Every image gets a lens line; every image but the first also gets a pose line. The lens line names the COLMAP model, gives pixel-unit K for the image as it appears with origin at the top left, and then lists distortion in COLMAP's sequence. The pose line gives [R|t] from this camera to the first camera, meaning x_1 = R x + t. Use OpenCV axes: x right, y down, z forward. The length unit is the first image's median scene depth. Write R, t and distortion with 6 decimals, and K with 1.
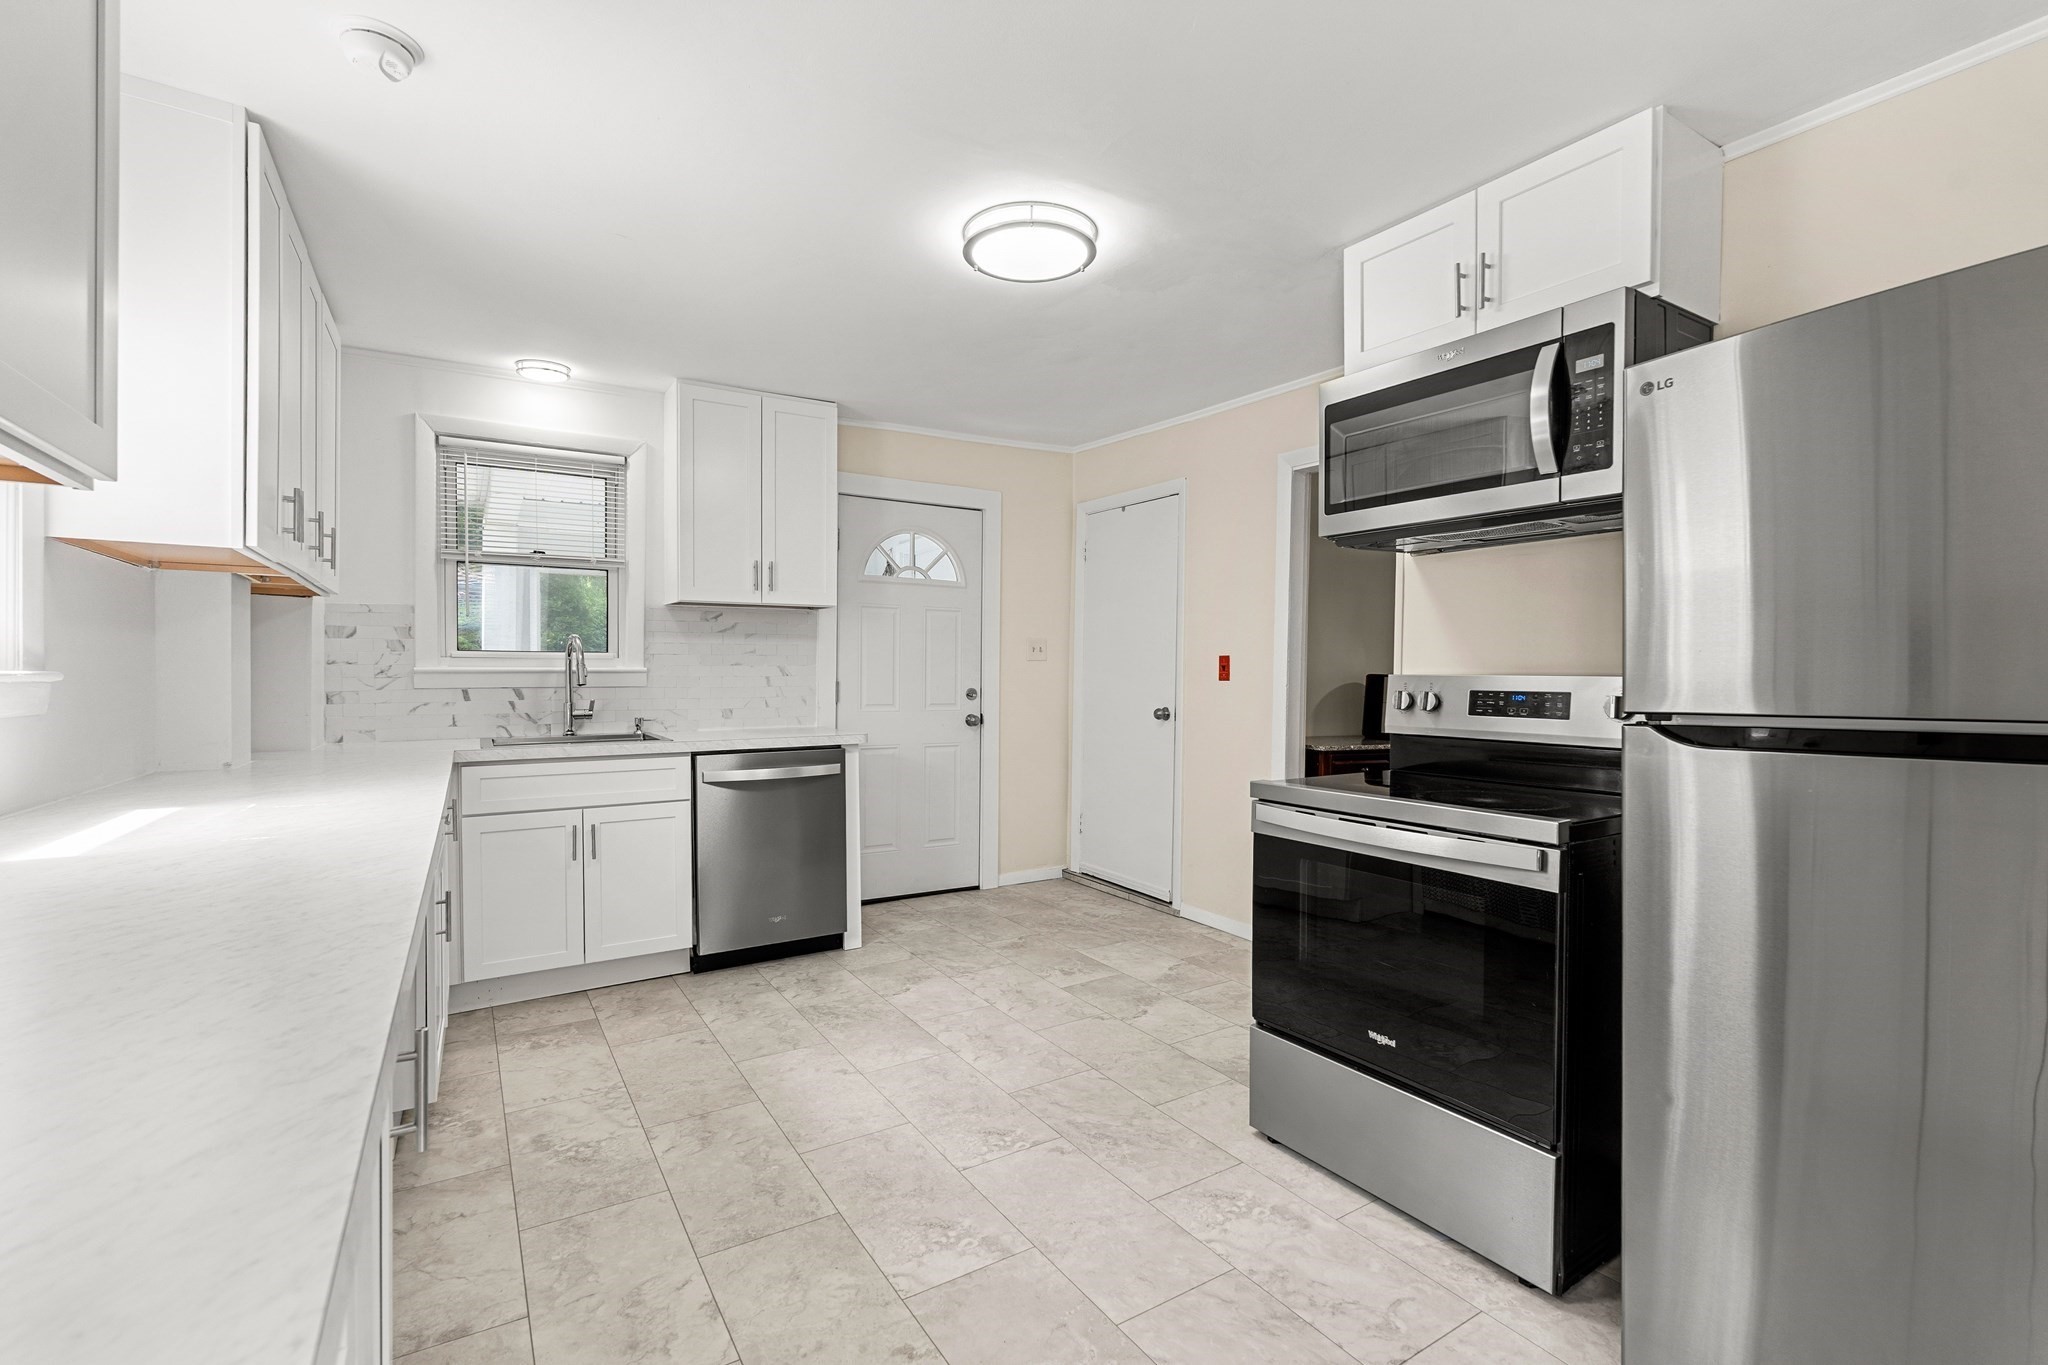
lens RADIAL K [[906.8, 0, 1016.2], [0, 906.8, 660.2], [0, 0, 1]] dist [-0.000111, -0.000044]
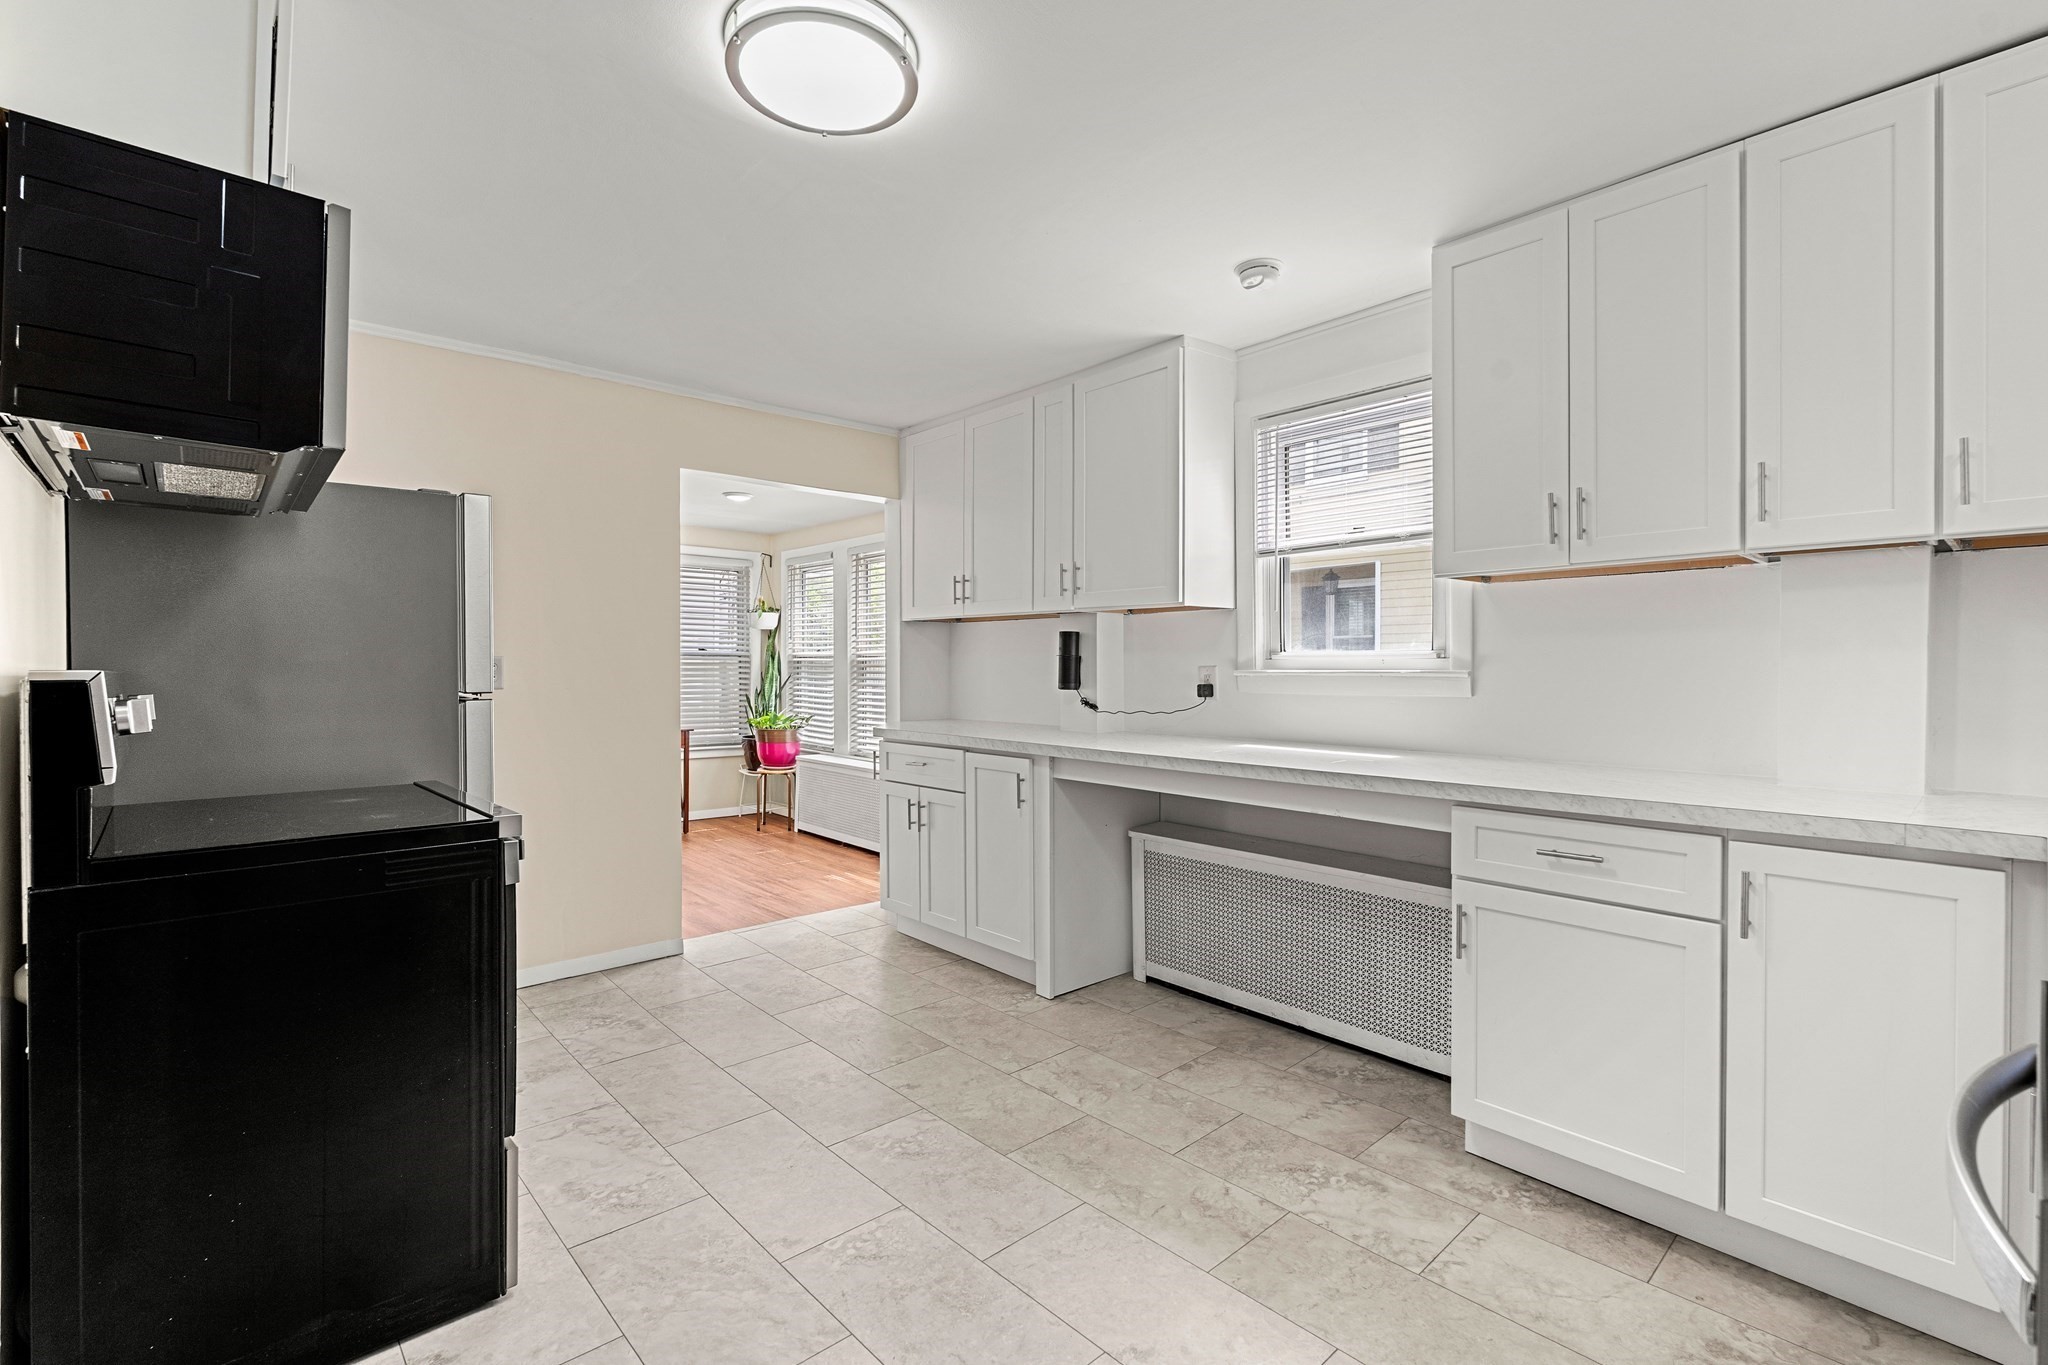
lens RADIAL K [[916.7, 0, 1026.2], [0, 916.7, 677.5], [0, 0, 1]] dist [0.002431, -0.000301]
pose [[-0.982084, -0.000423, -0.188445, -0.005584], [0.000721, 0.999982, -0.006003, 0.017035], [0.188444, -0.006031, -0.982065, 1.263086]]
